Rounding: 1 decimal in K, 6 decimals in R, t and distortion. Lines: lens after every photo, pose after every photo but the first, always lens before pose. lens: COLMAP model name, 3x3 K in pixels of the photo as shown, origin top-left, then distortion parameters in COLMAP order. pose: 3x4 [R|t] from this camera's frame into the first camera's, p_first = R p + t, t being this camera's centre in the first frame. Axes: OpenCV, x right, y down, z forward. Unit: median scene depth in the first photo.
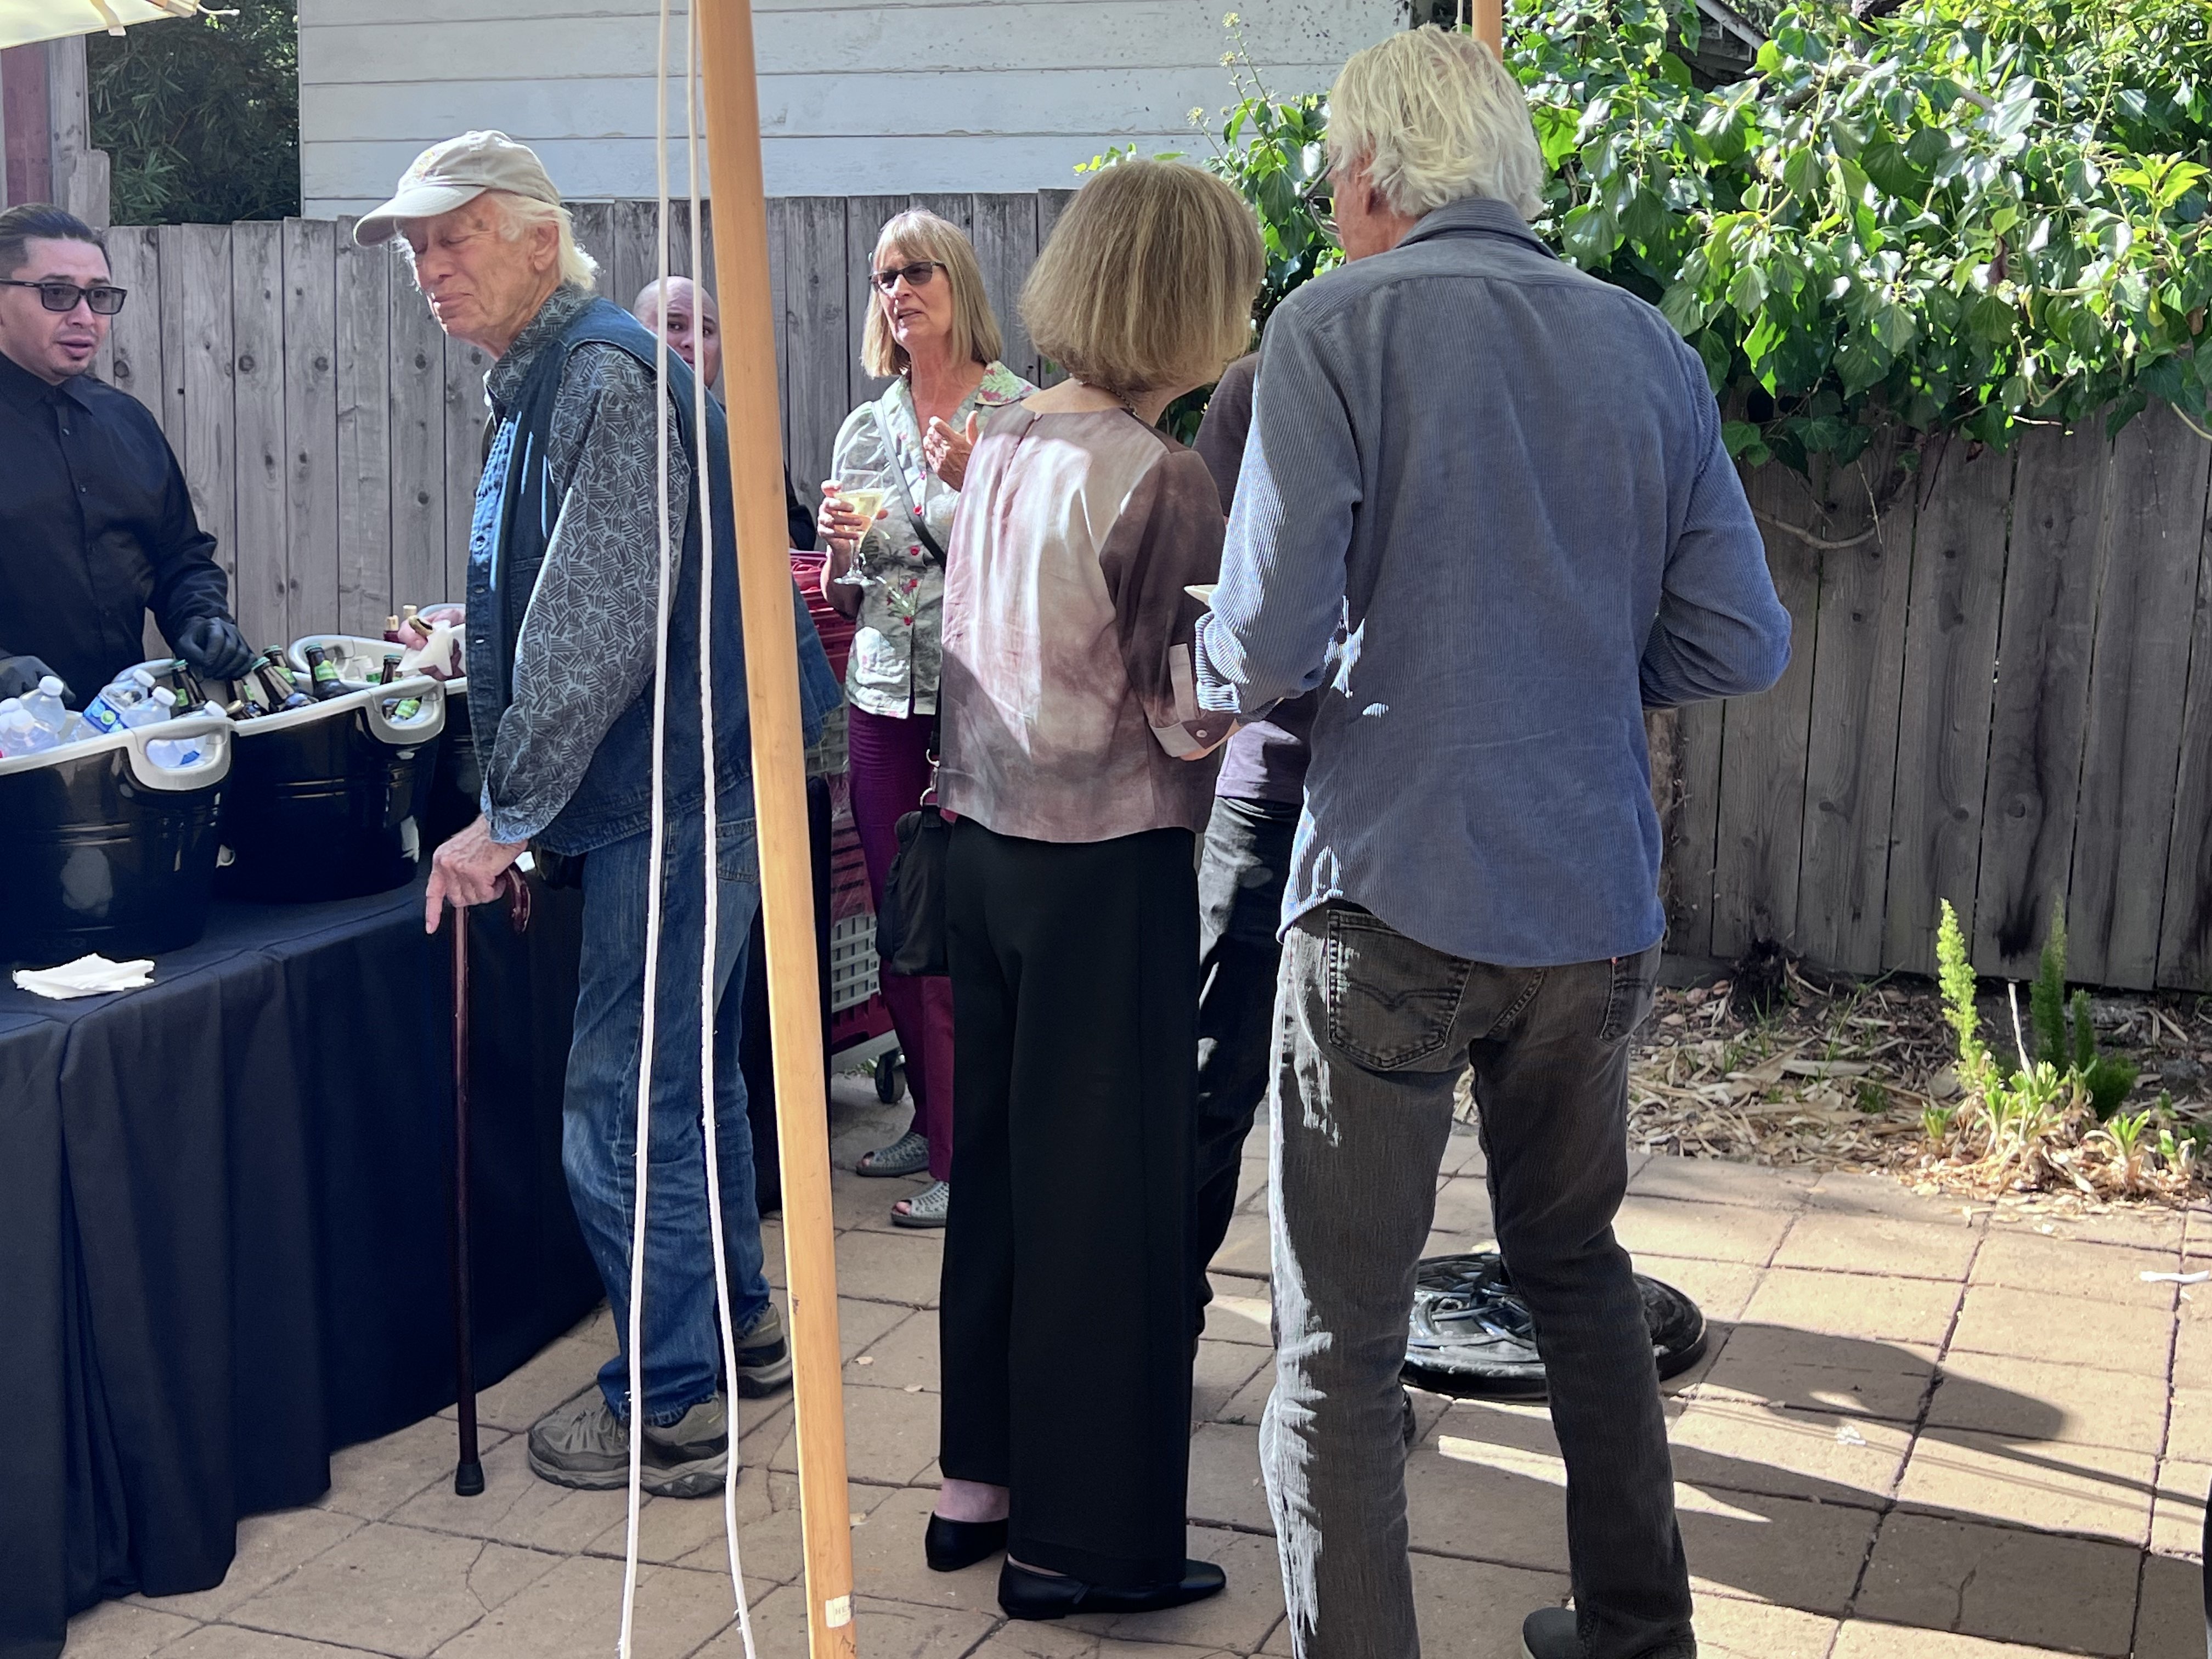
lens RADIAL K [[2461.8, 0, 1106.0], [0, 2461.8, 829.5], [0, 0, 1]] dist [0.059244, -0.143560]
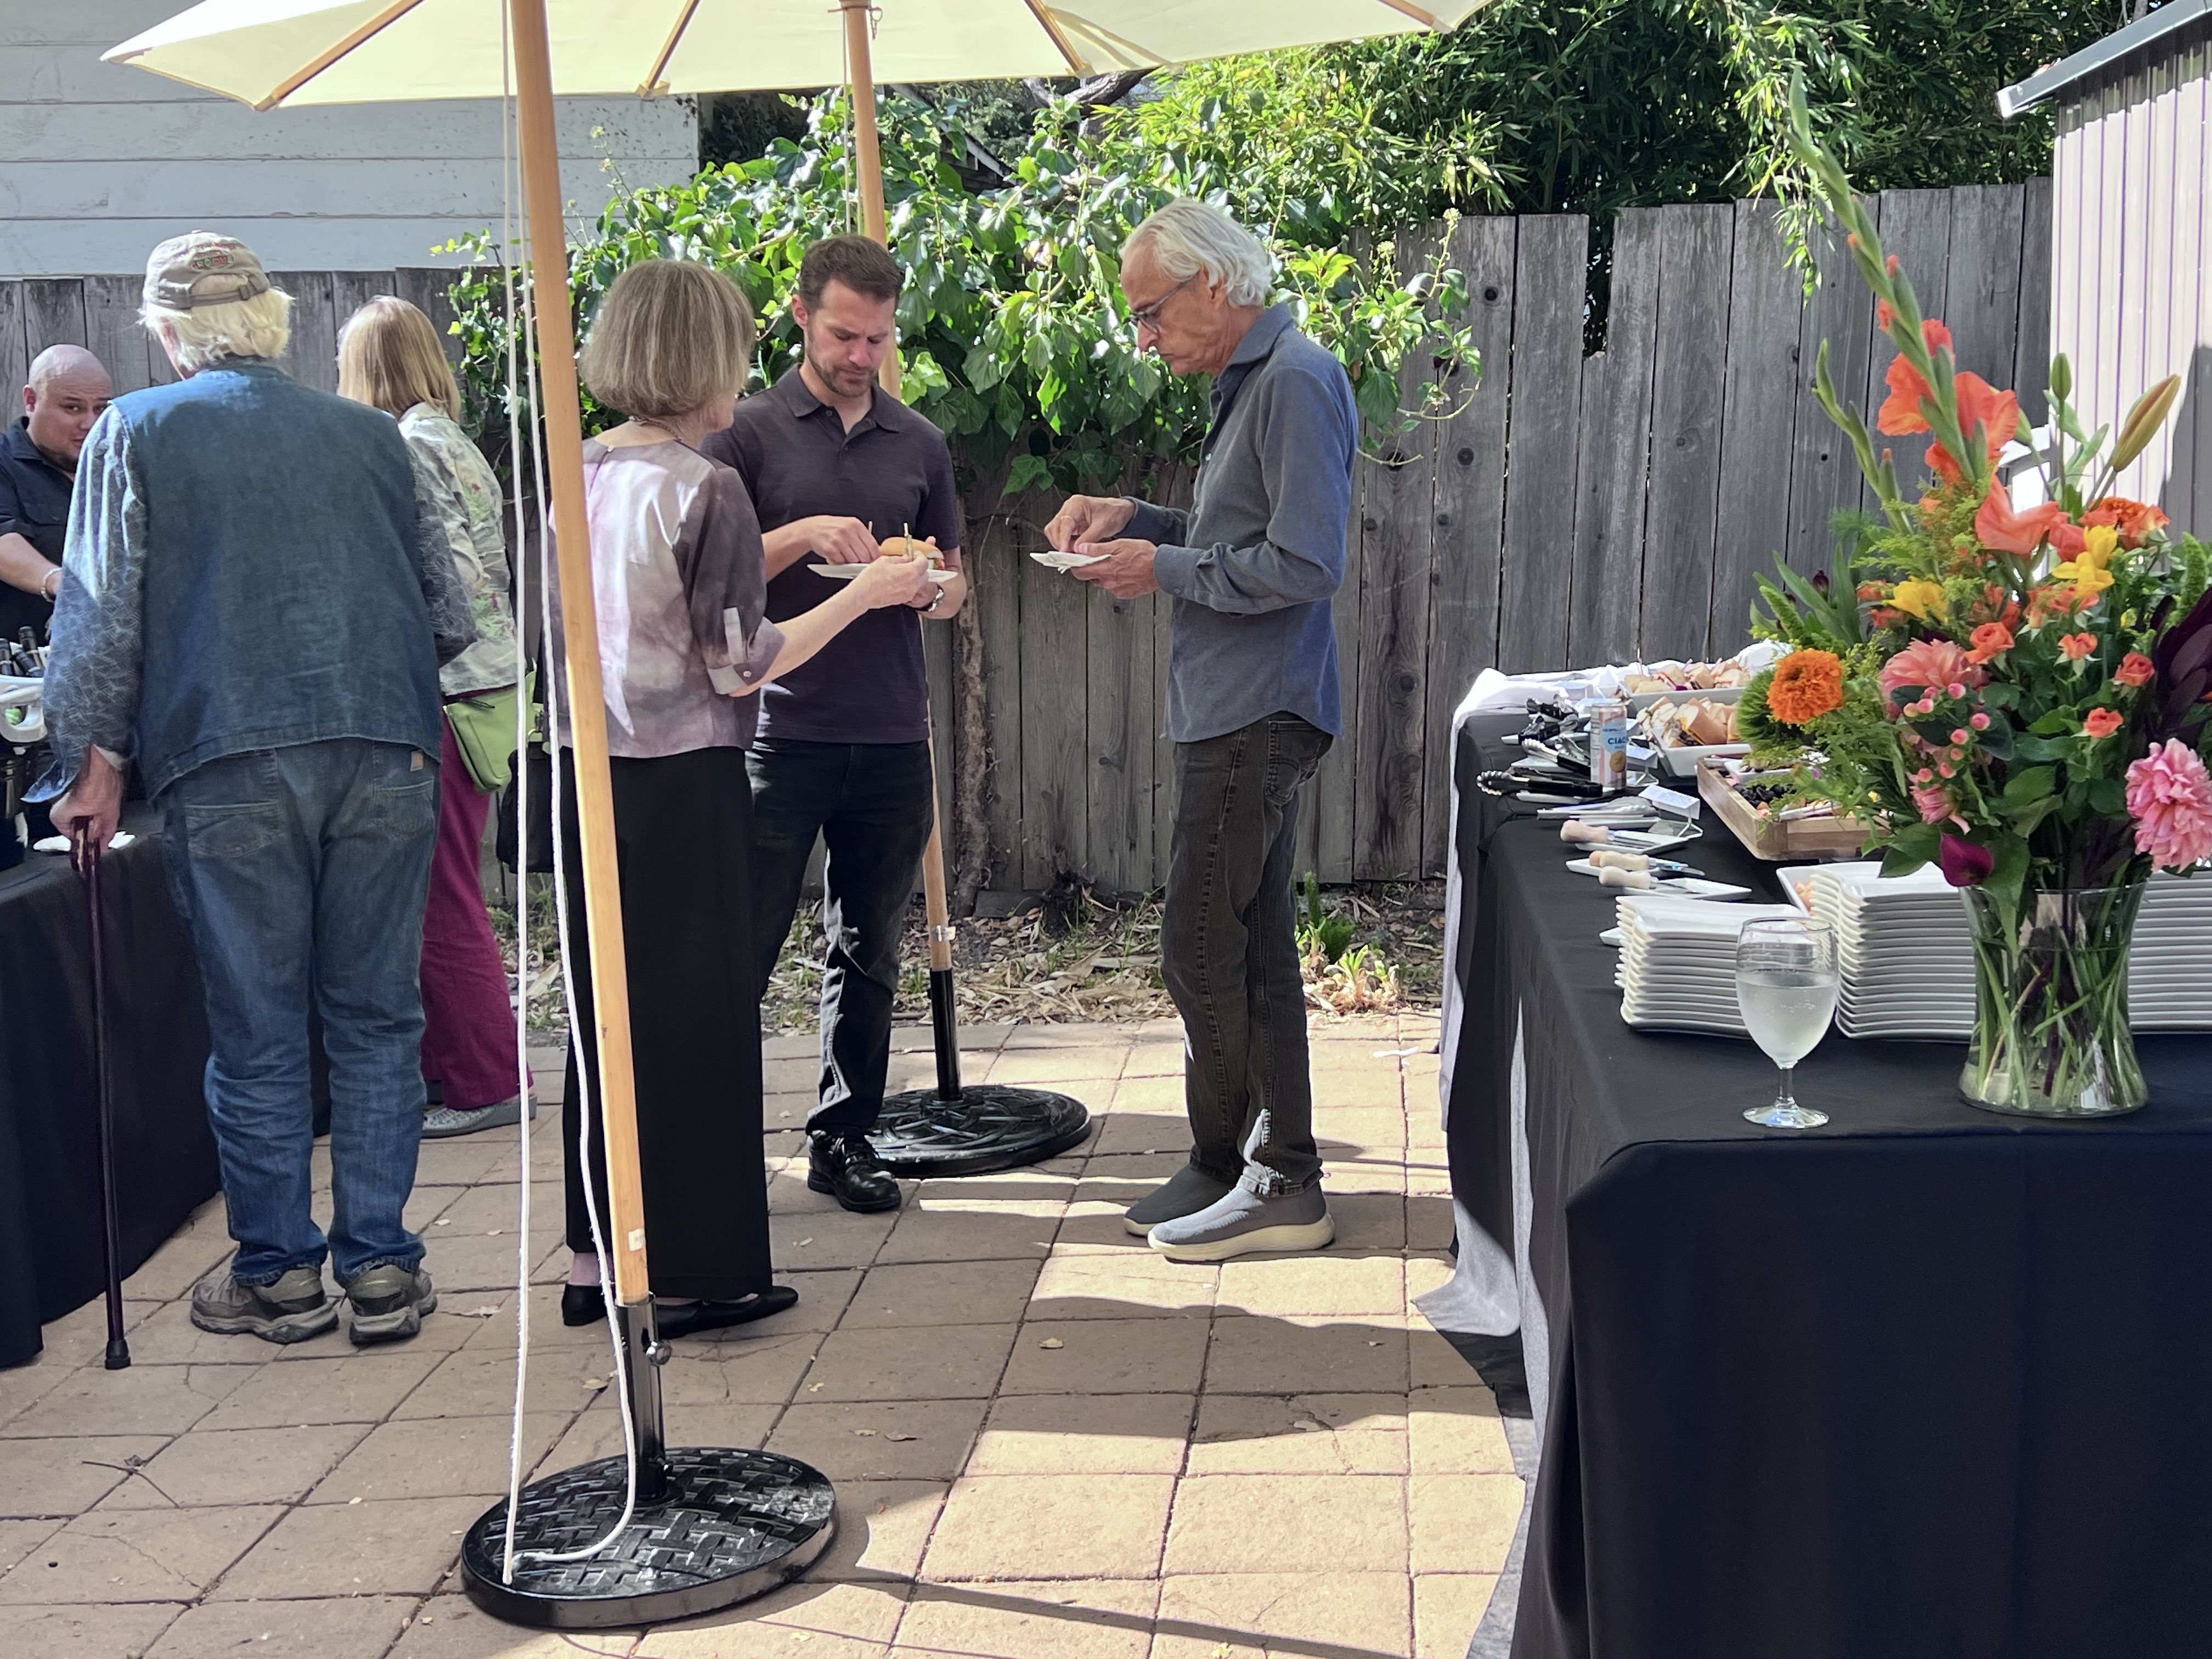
lens RADIAL K [[2275.9, 0, 1106.0], [0, 2275.9, 829.5], [0, 0, 1]] dist [0.157383, -0.426283]
pose [[0.949747, -0.076261, 0.303586, -0.085927], [0.079672, 0.996820, 0.001152, 0.032448], [-0.302708, 0.023094, 0.952803, -0.147476]]
